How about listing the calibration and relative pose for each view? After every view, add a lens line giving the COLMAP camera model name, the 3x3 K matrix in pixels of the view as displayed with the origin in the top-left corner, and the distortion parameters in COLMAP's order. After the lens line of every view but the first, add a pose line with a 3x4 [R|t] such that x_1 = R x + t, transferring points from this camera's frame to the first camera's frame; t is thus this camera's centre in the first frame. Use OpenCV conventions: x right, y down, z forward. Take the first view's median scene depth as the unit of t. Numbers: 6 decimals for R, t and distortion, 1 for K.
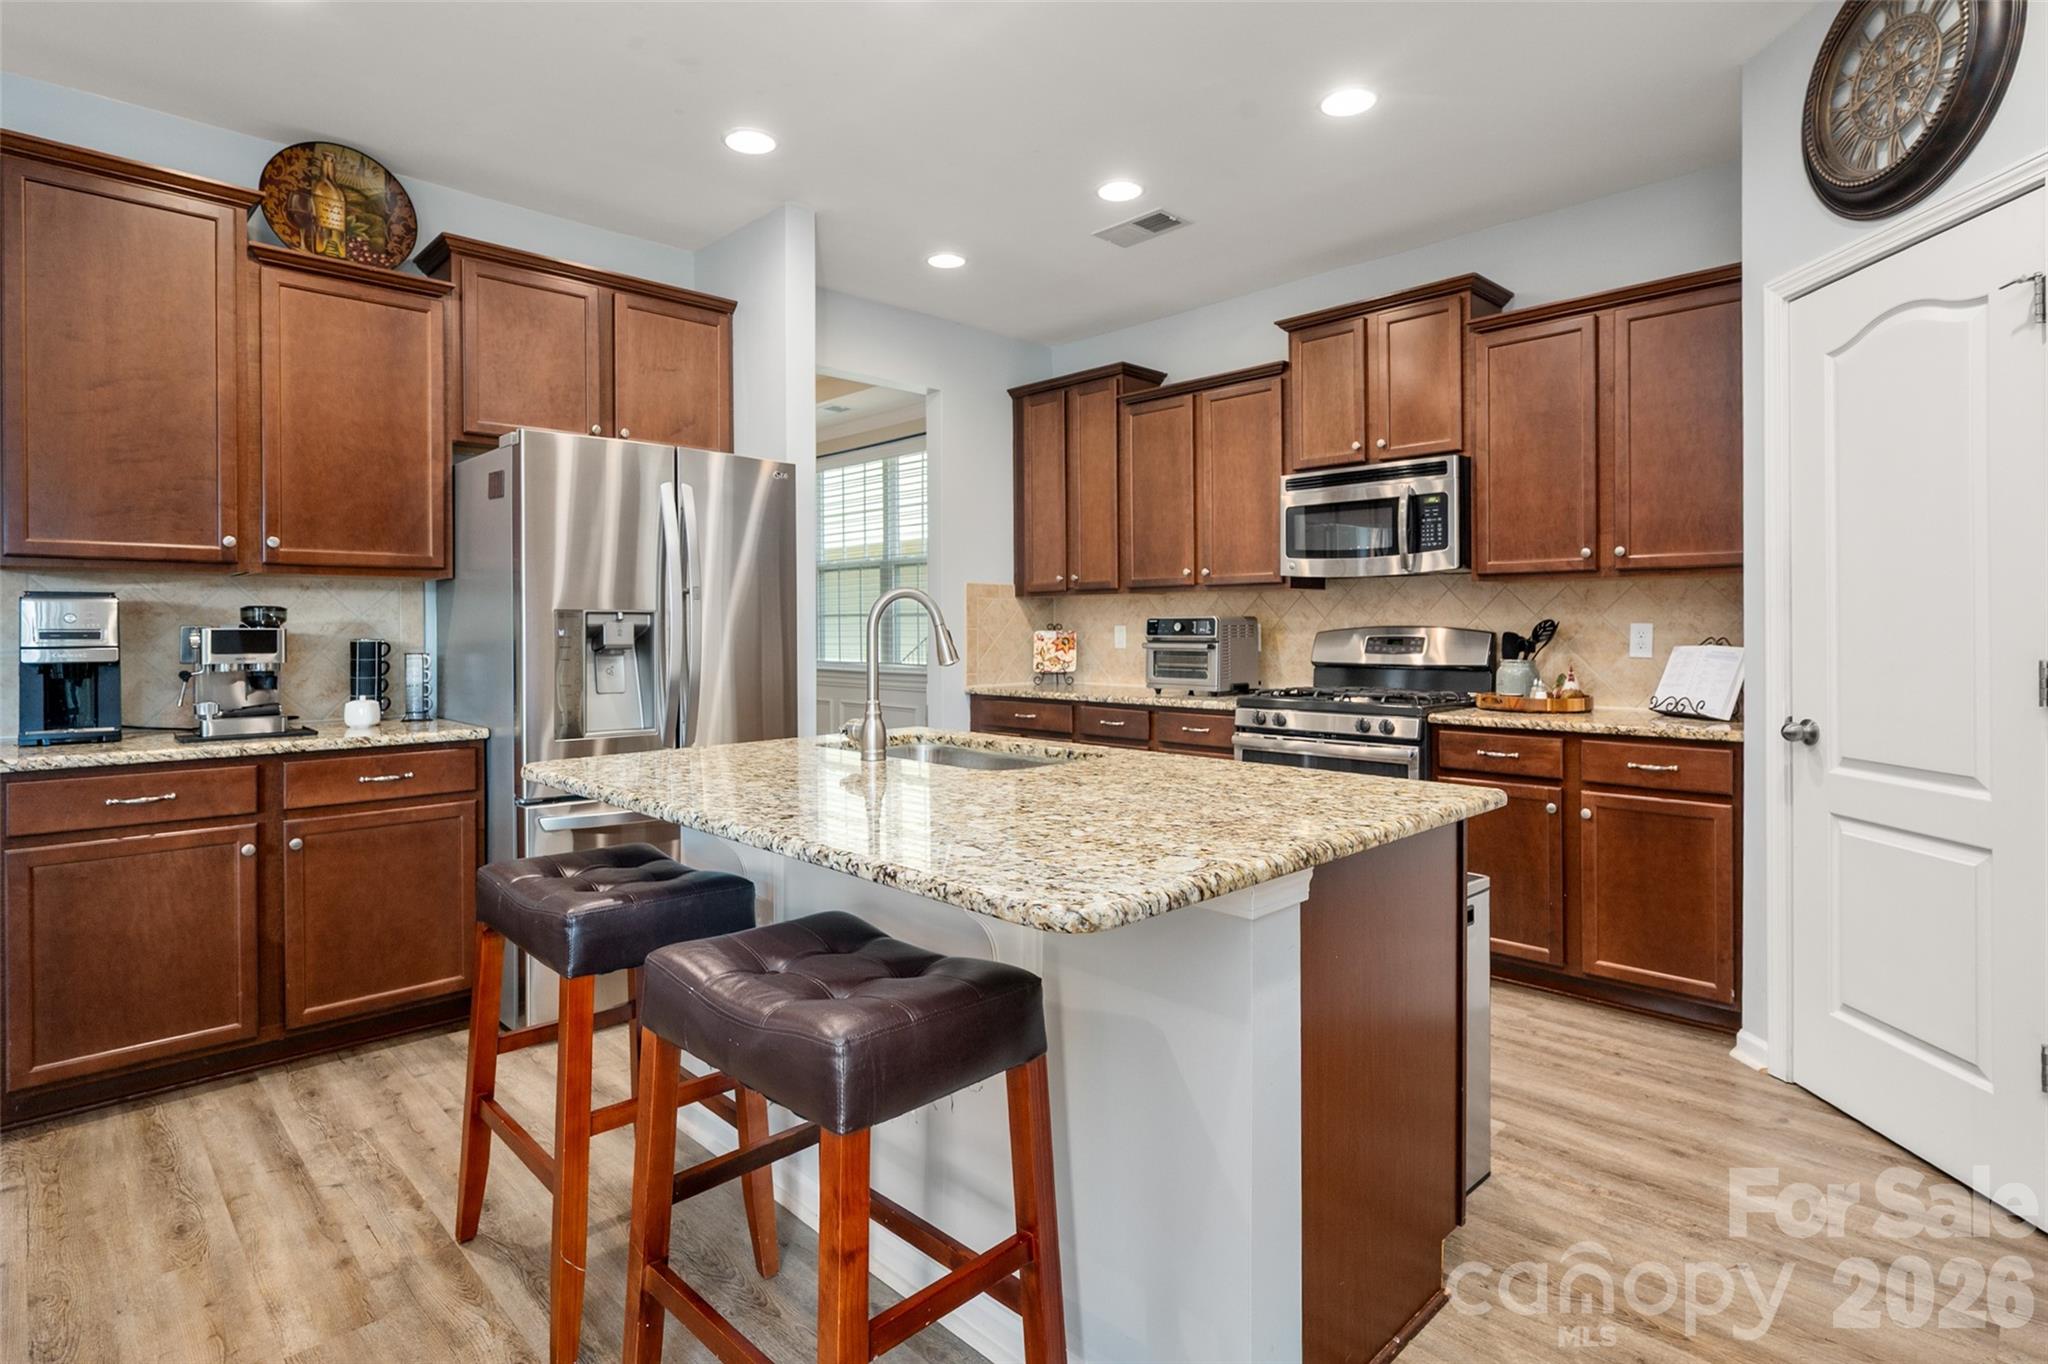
lens RADIAL K [[1021.0, 0, 1054.0], [0, 1021.0, 637.8], [0, 0, 1]] dist [-0.006168, 0.000010]
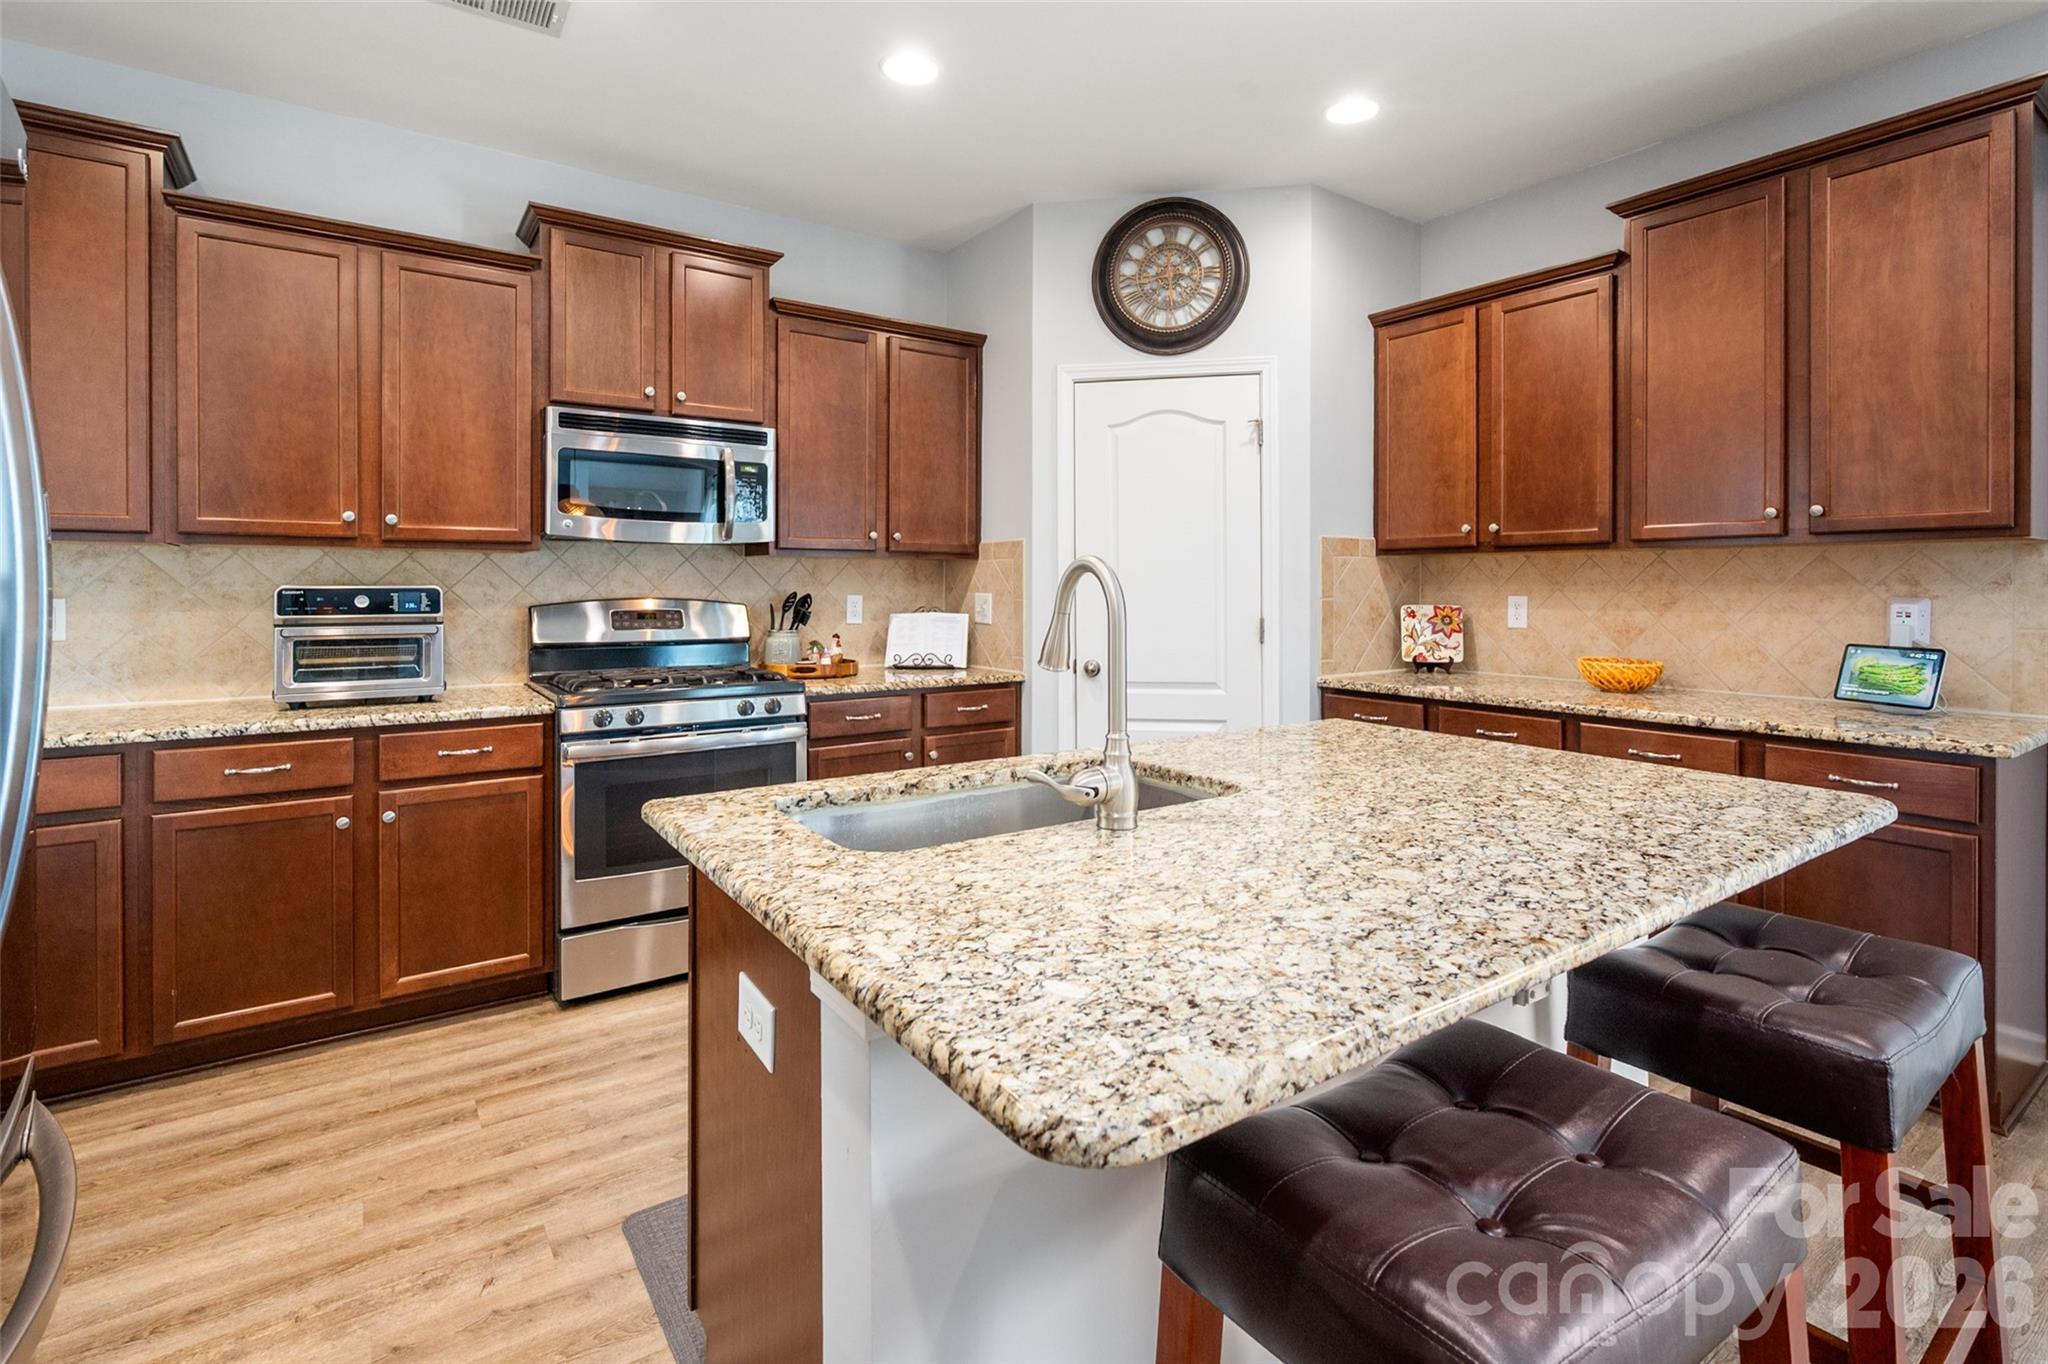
lens RADIAL K [[954.1, 0, 1019.0], [0, 954.1, 590.4], [0, 0, 1]] dist [0.003745, -0.001702]
pose [[0.185383, -0.001639, 0.982665, -0.500721], [0.006680, 0.999978, 0.000407, -0.019139], [-0.982644, 0.006488, 0.185390, 0.607613]]
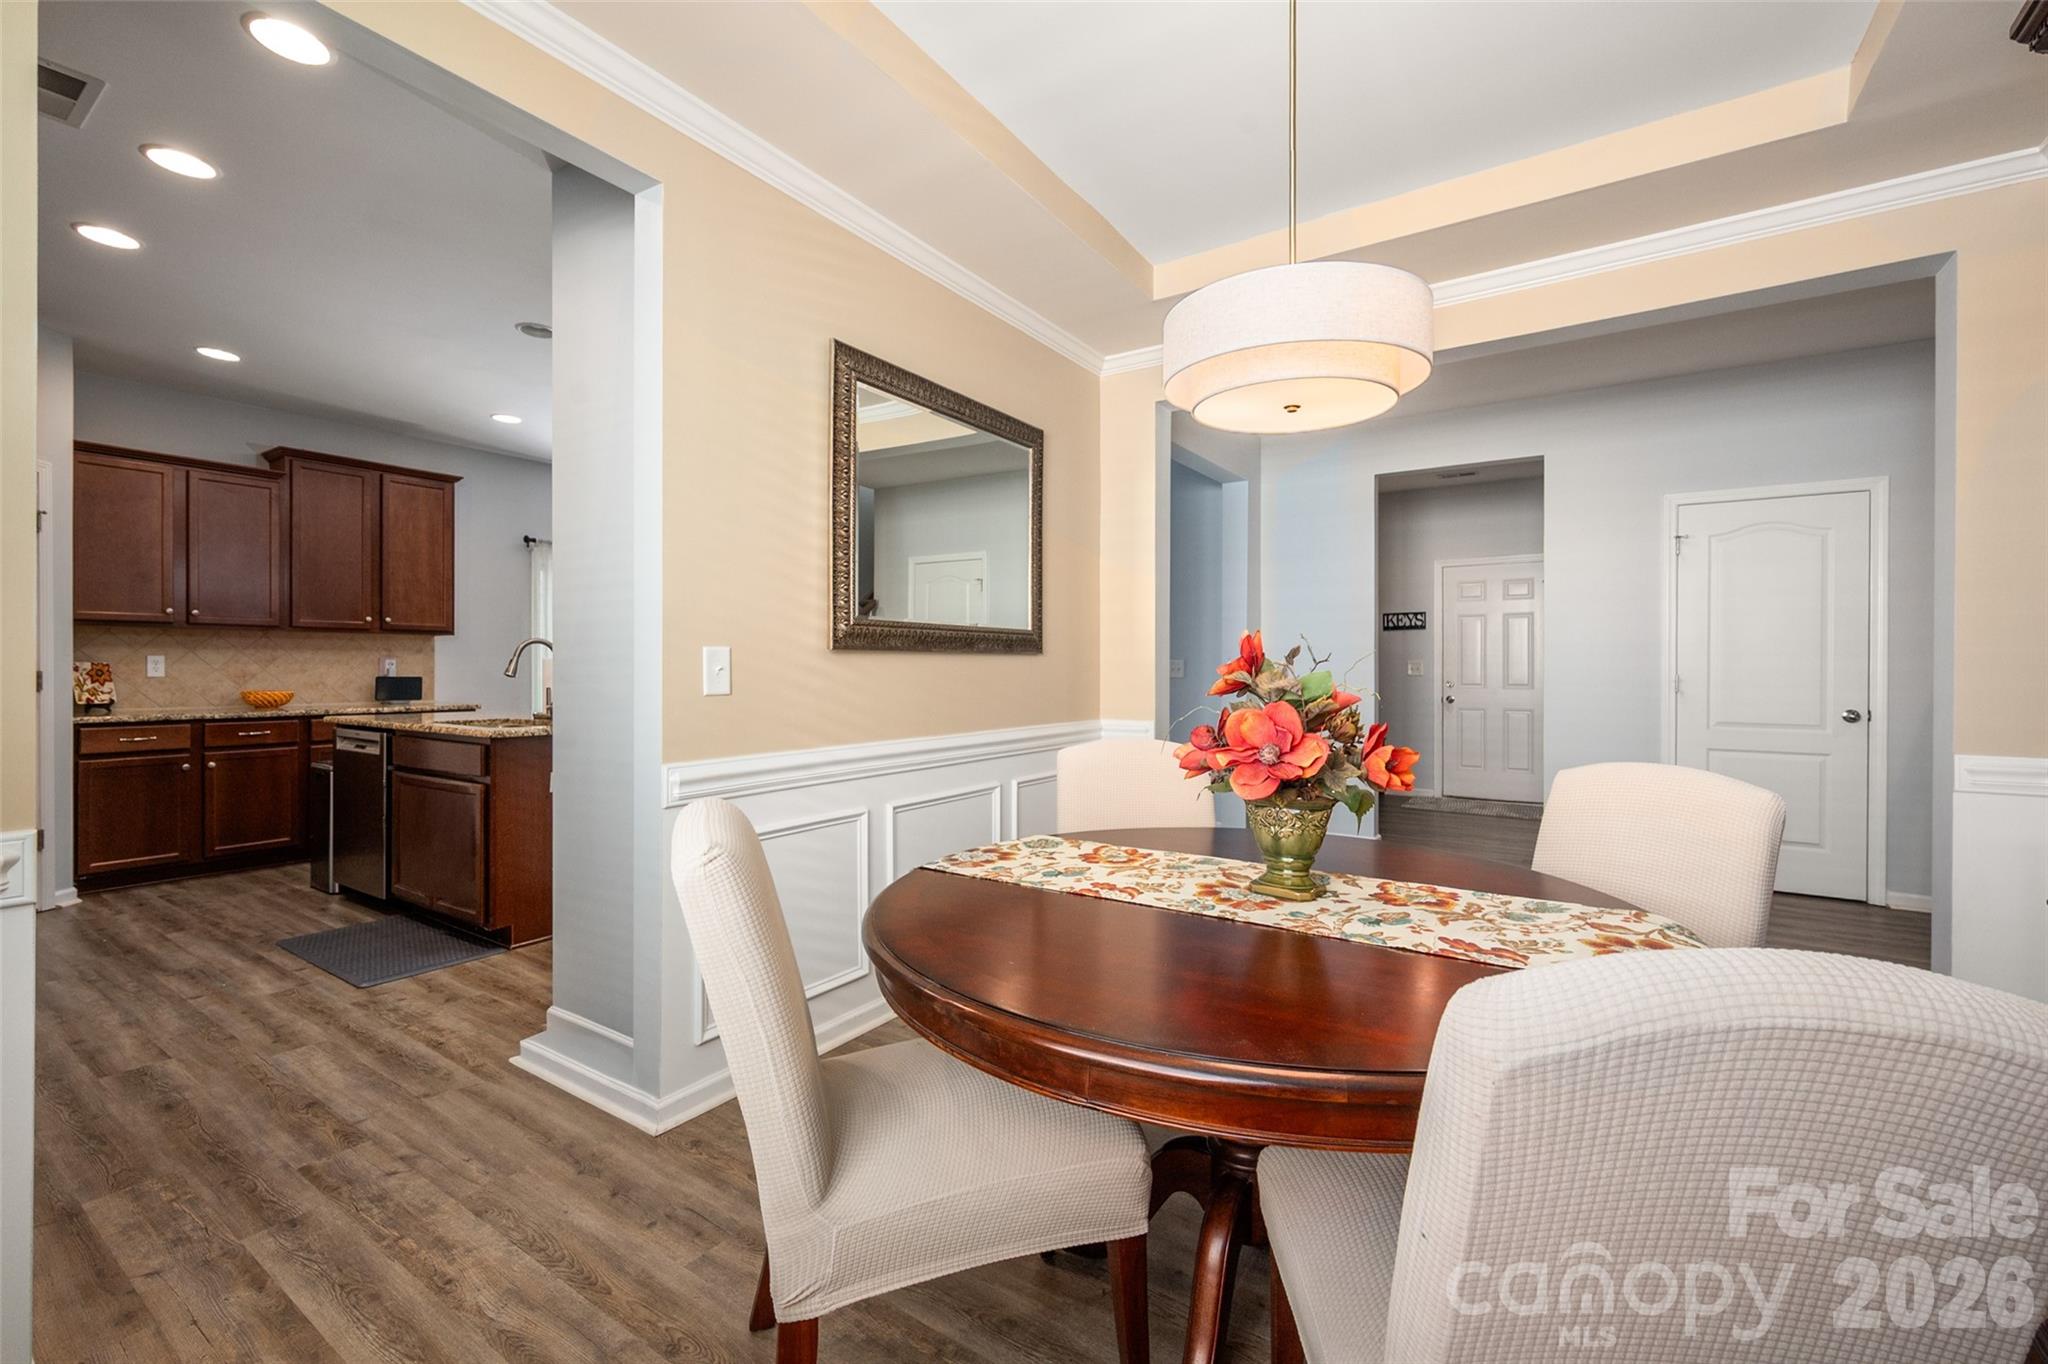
lens RADIAL K [[851.4, 0, 1036.1], [0, 851.4, 672.2], [0, 0, 1]] dist [-0.000772, -0.000360]
pose [[-0.980793, 0.000534, -0.195048, -0.524045], [-0.002378, 0.999889, 0.014695, -0.006186], [0.195035, 0.014877, -0.980684, 1.878596]]
